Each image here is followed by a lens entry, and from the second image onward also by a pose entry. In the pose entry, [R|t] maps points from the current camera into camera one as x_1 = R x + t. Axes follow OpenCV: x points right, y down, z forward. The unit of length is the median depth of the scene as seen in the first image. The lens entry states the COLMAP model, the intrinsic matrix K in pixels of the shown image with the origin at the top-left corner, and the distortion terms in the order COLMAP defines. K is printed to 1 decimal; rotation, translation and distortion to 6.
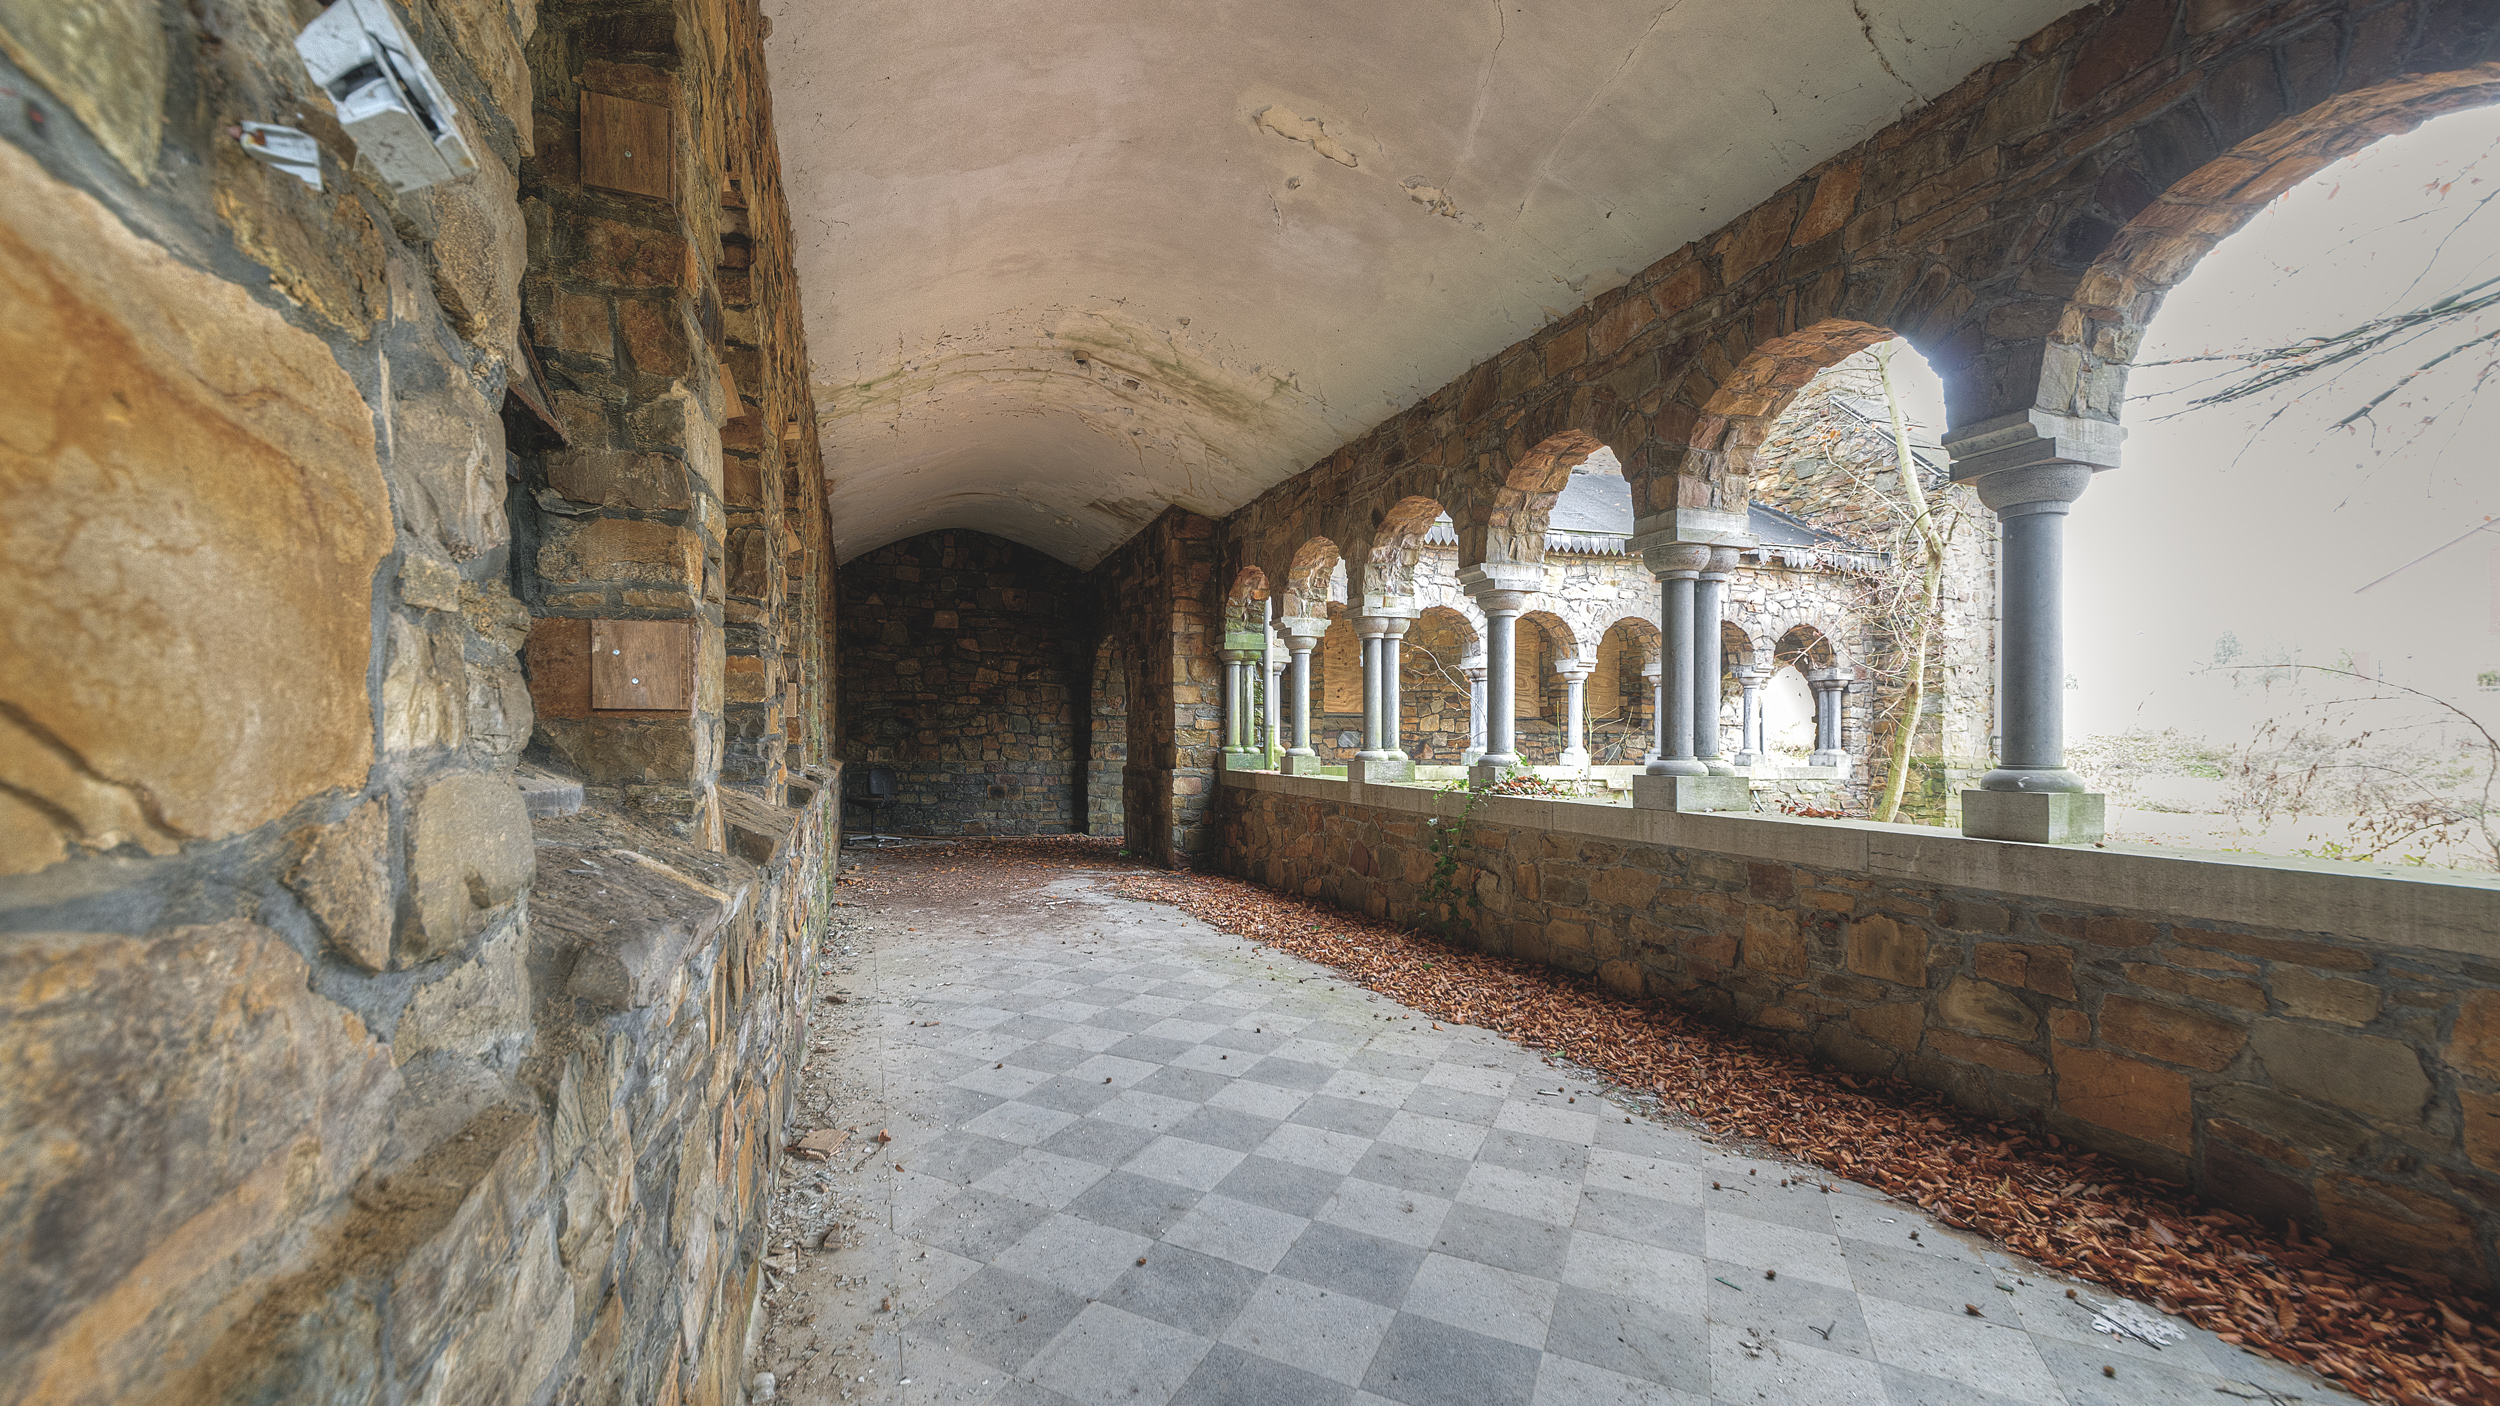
lens RADIAL K [[909.3, 0, 1243.1], [0, 909.3, 728.6], [0, 0, 1]] dist [-0.000400, -0.000349]
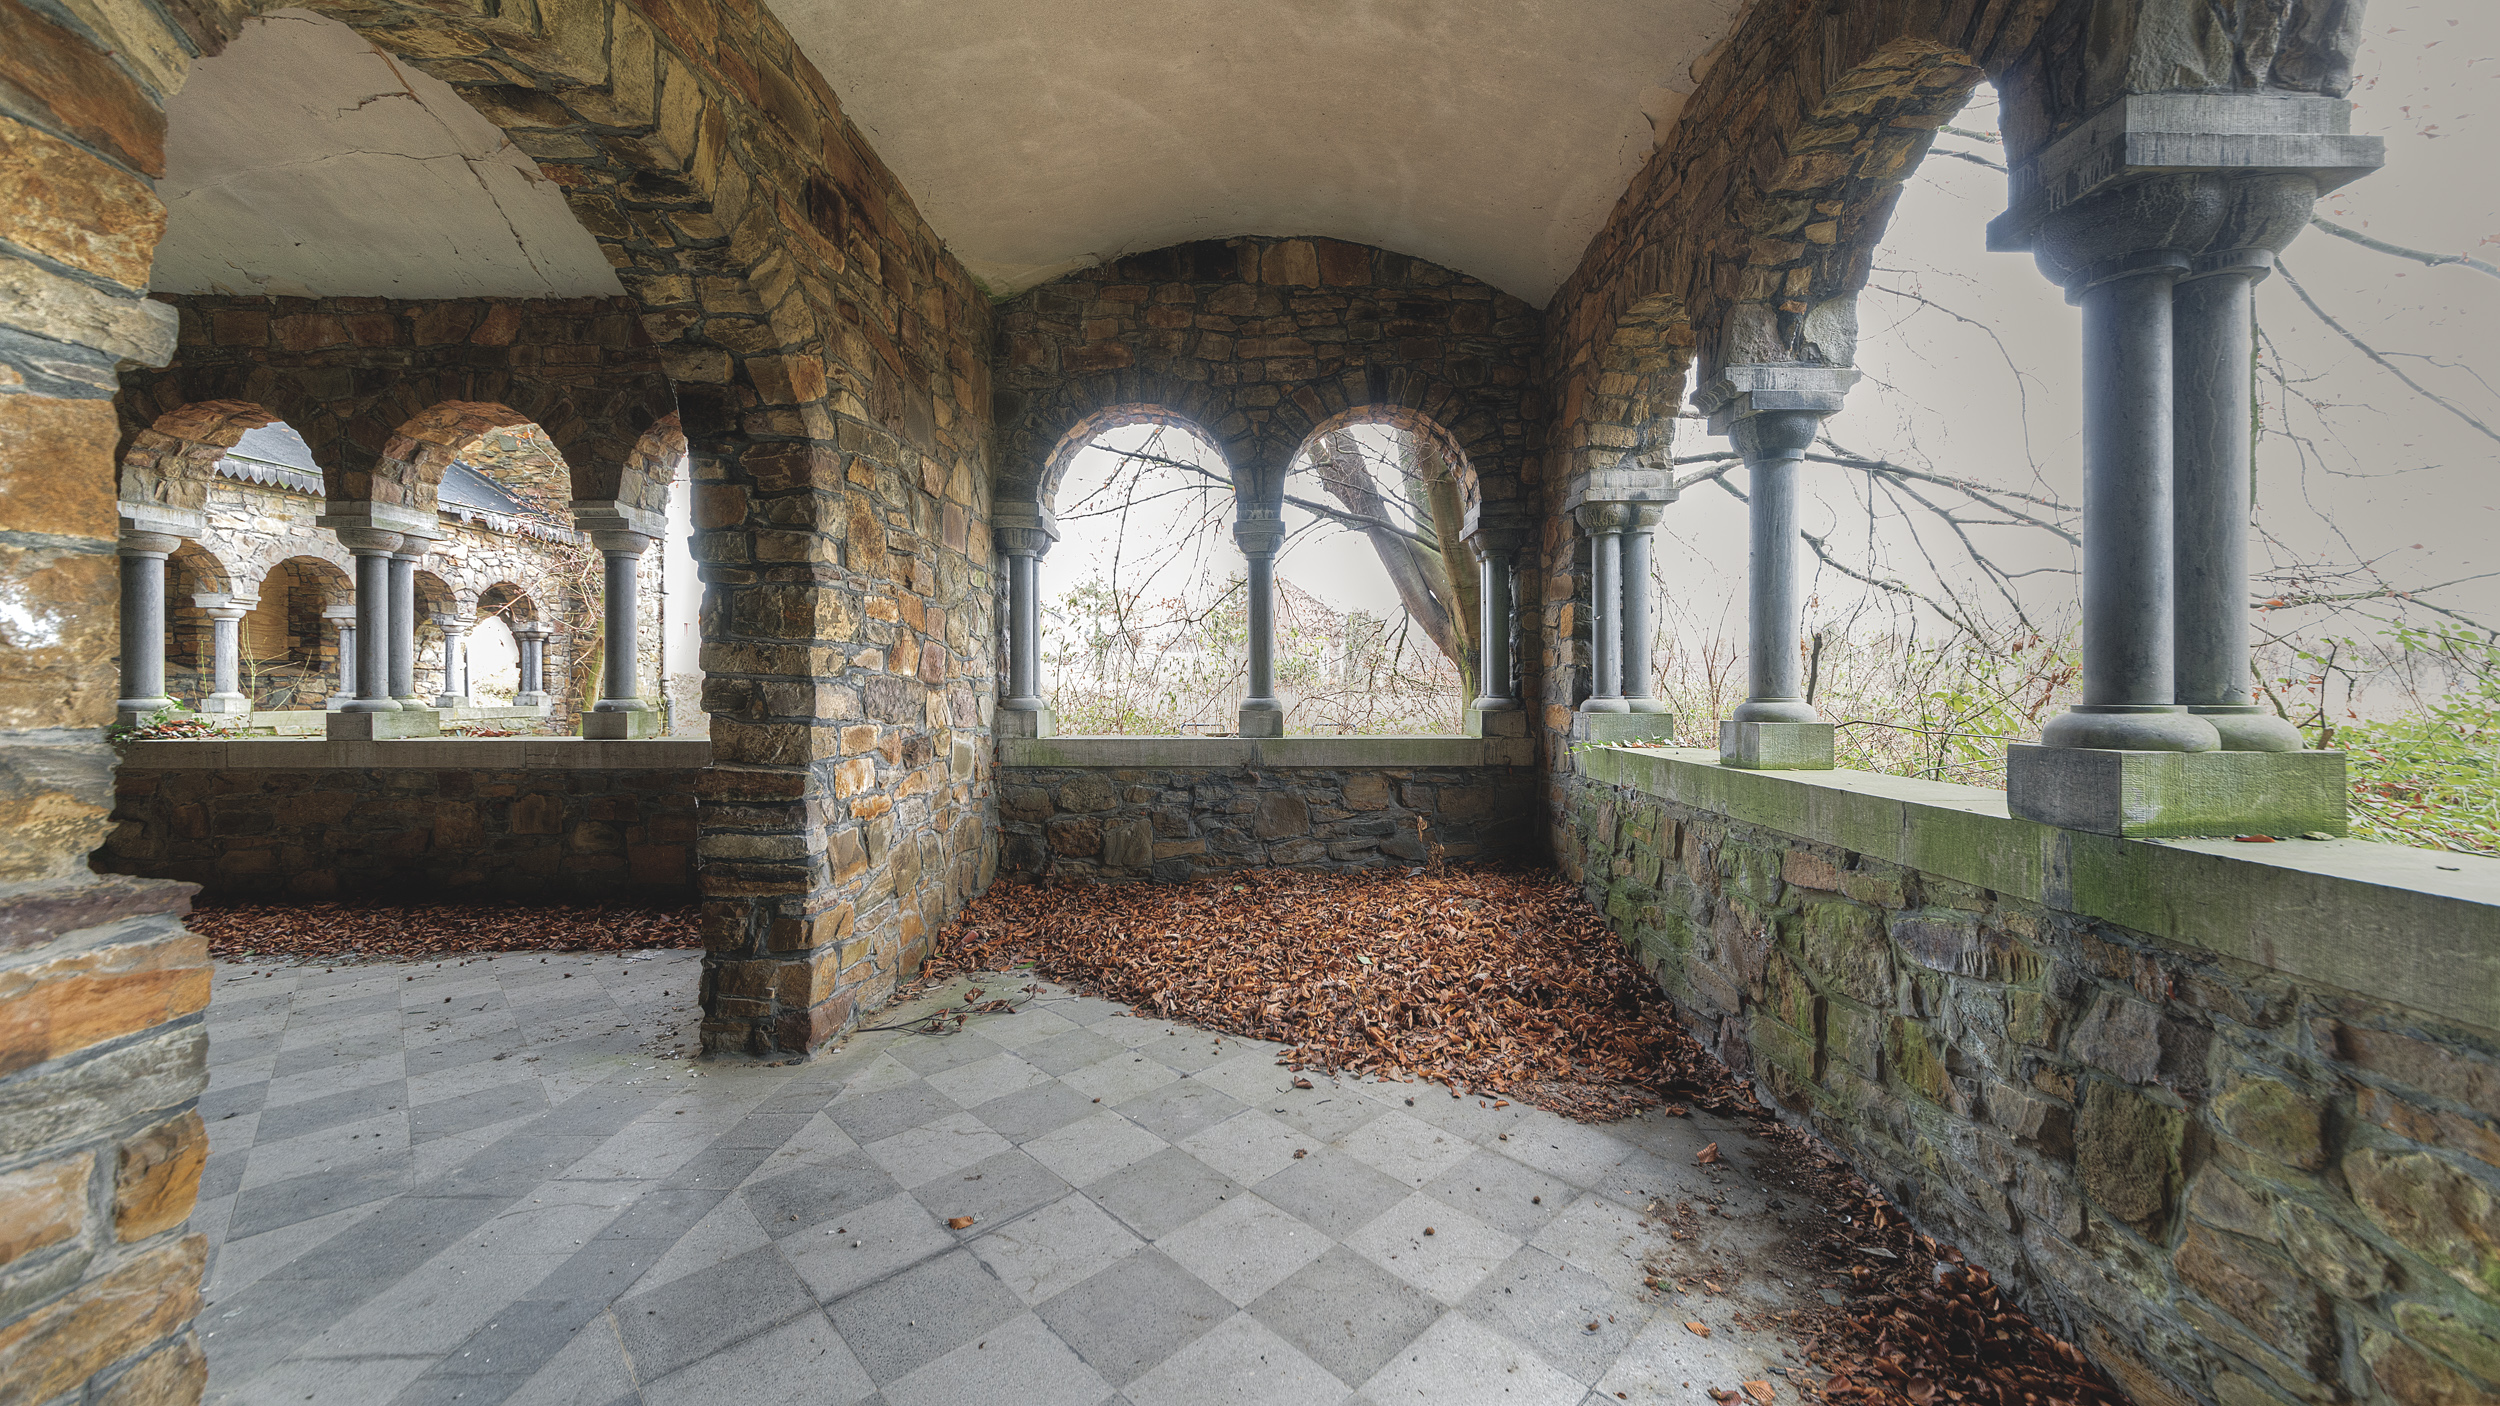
lens RADIAL K [[909.3, 0, 1248.5], [0, 909.3, 688.9], [0, 0, 1]] dist [-0.000400, -0.000349]
pose [[0.345244, -0.010421, 0.938455, -0.282748], [-0.007943, 0.999870, 0.014024, -0.007446], [-0.938479, -0.012296, 0.345116, -0.569512]]
